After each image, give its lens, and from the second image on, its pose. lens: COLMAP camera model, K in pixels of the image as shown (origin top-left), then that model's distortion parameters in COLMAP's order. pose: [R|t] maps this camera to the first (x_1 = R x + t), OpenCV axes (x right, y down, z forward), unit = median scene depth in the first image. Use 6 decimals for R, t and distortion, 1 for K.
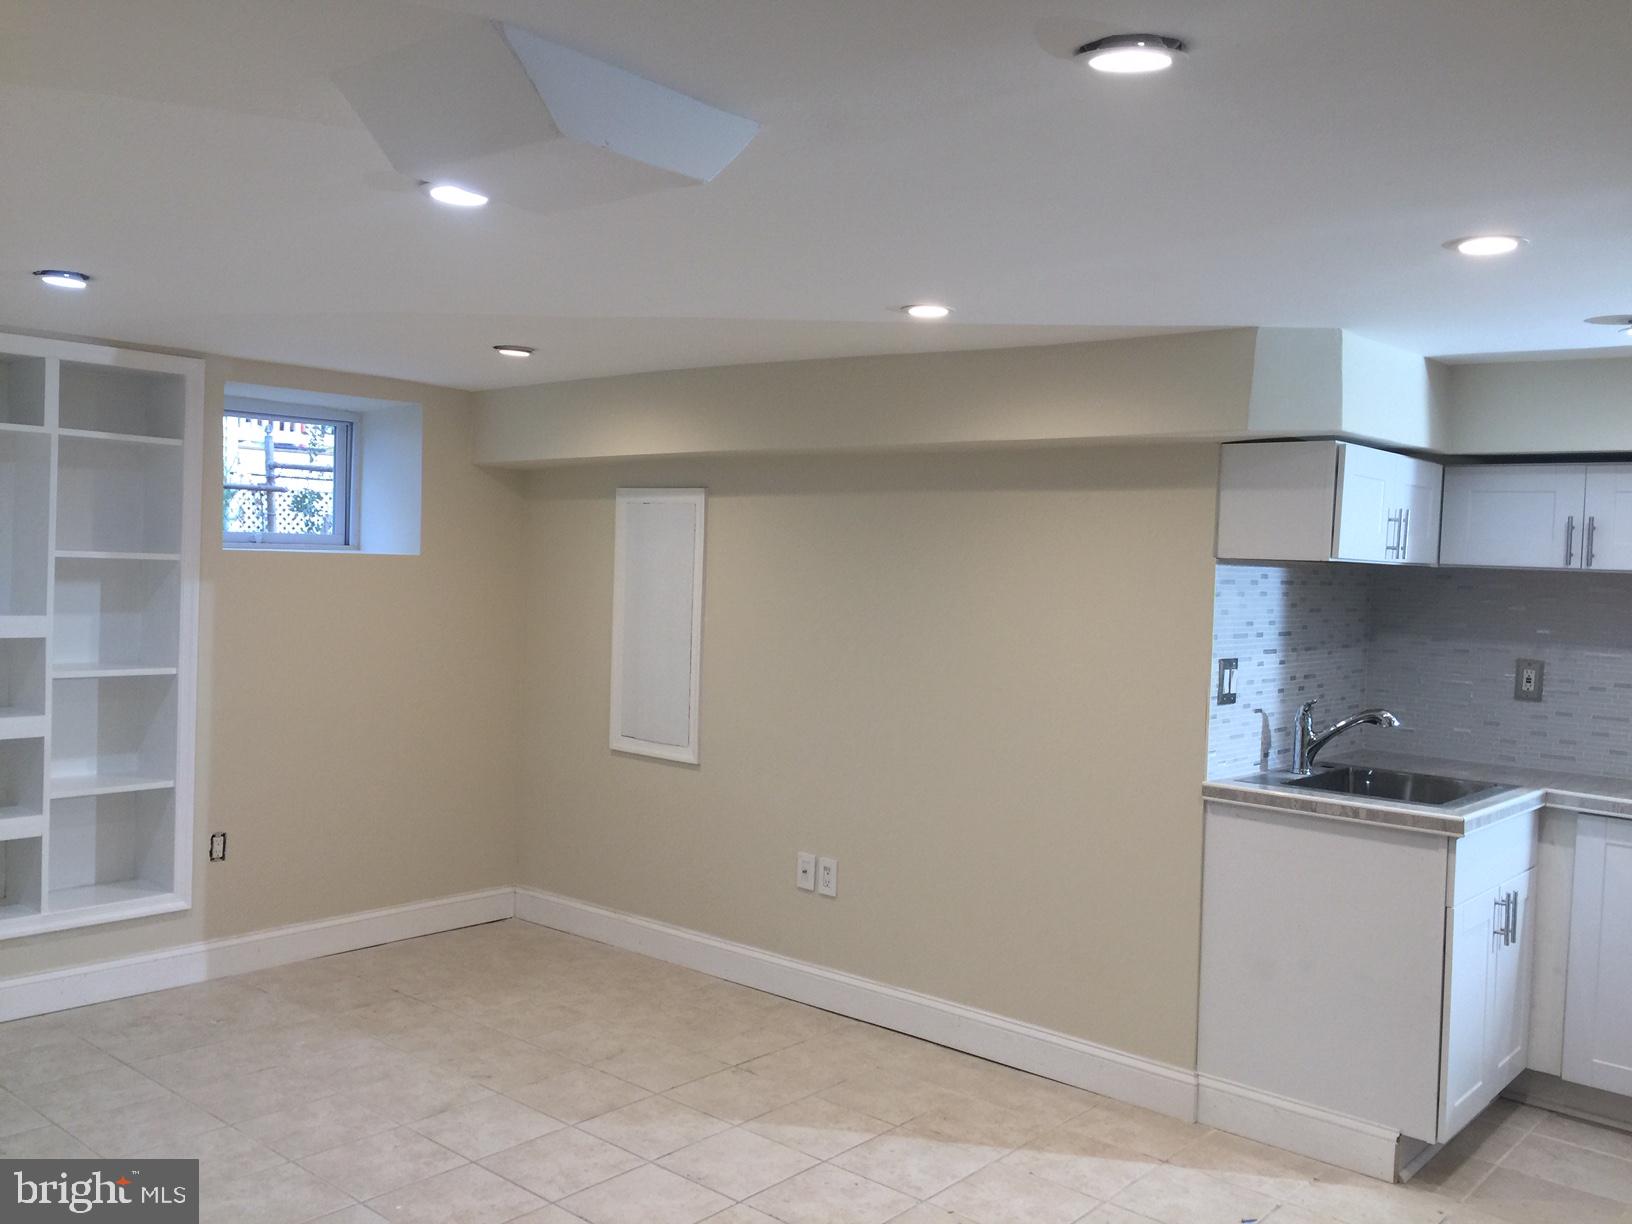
lens RADIAL K [[1398.4, 0, 819.0], [0, 1398.4, 607.5], [0, 0, 1]] dist [0.075425, -0.110145]
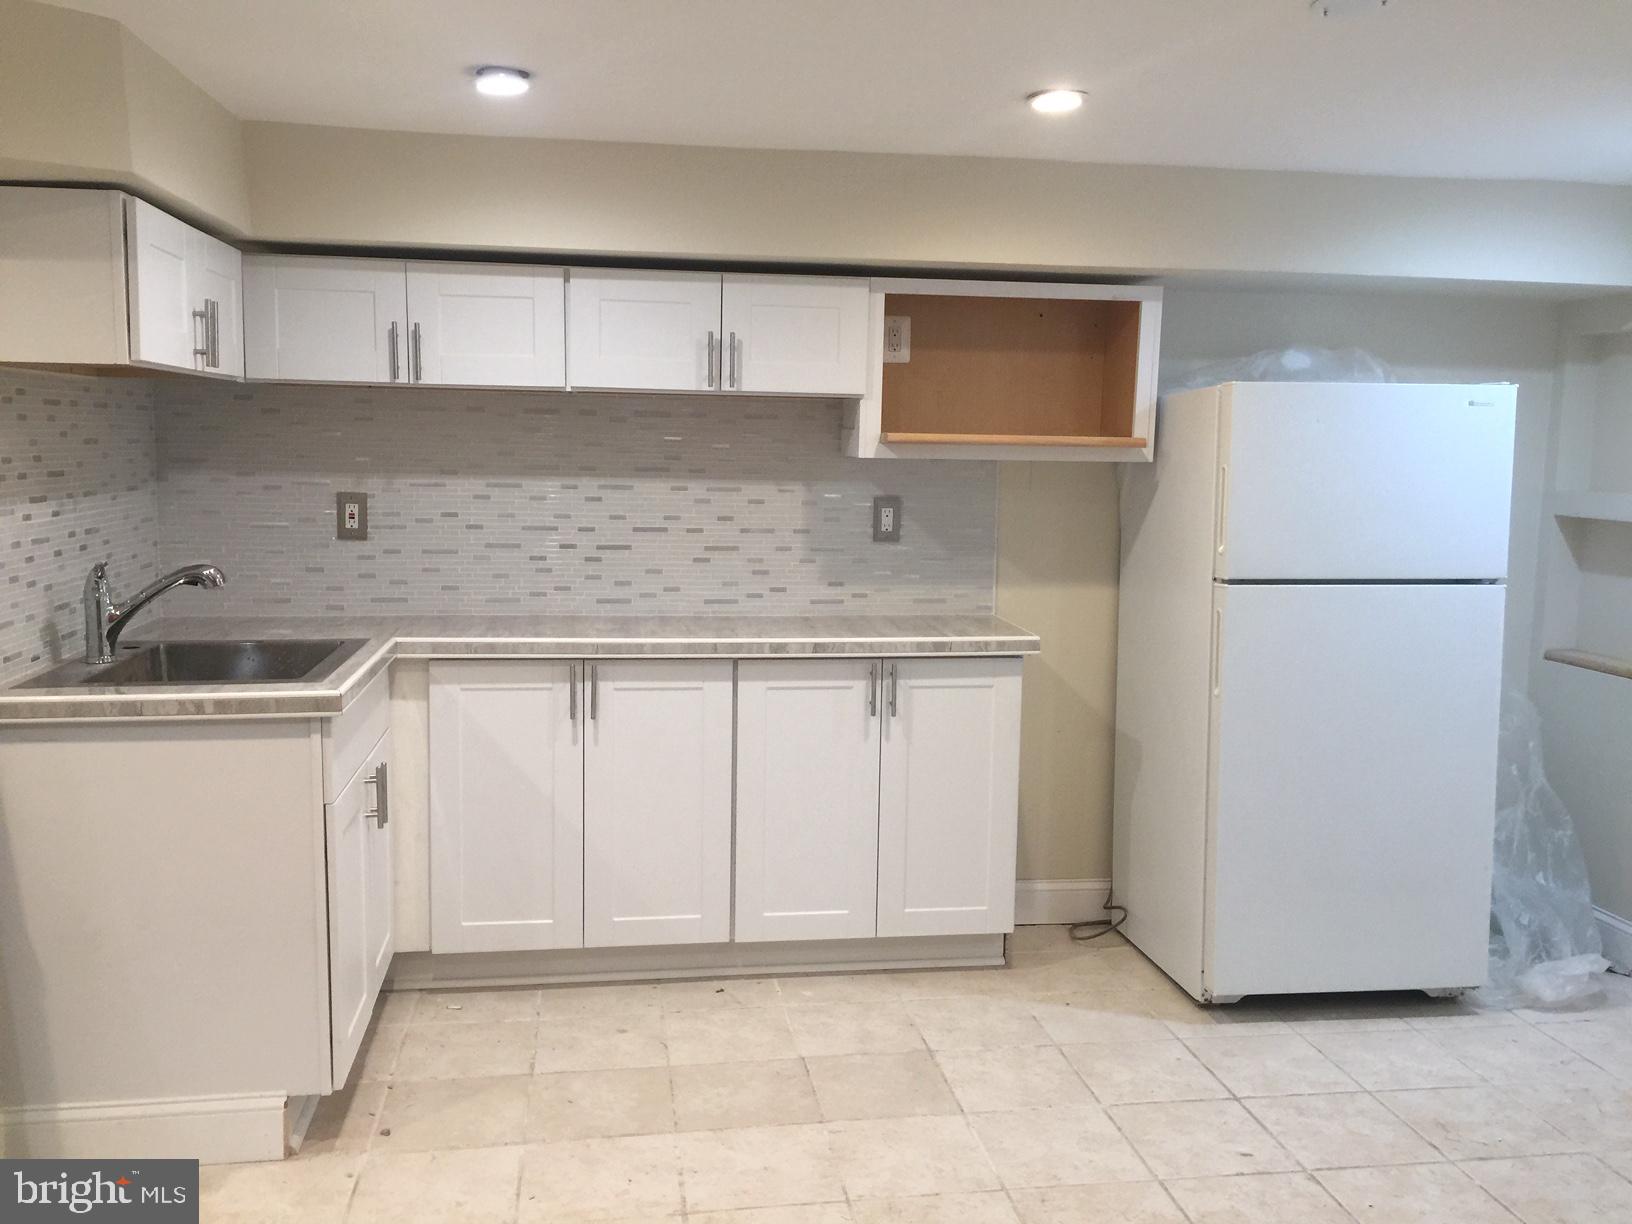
lens RADIAL K [[1398.4, 0, 815.5], [0, 1398.4, 601.4], [0, 0, 1]] dist [0.075425, -0.110145]
pose [[0.654481, -0.114640, 0.747337, 0.032428], [0.037829, 0.992165, 0.119067, 0.010380], [-0.755132, -0.049656, 0.653690, 0.202681]]
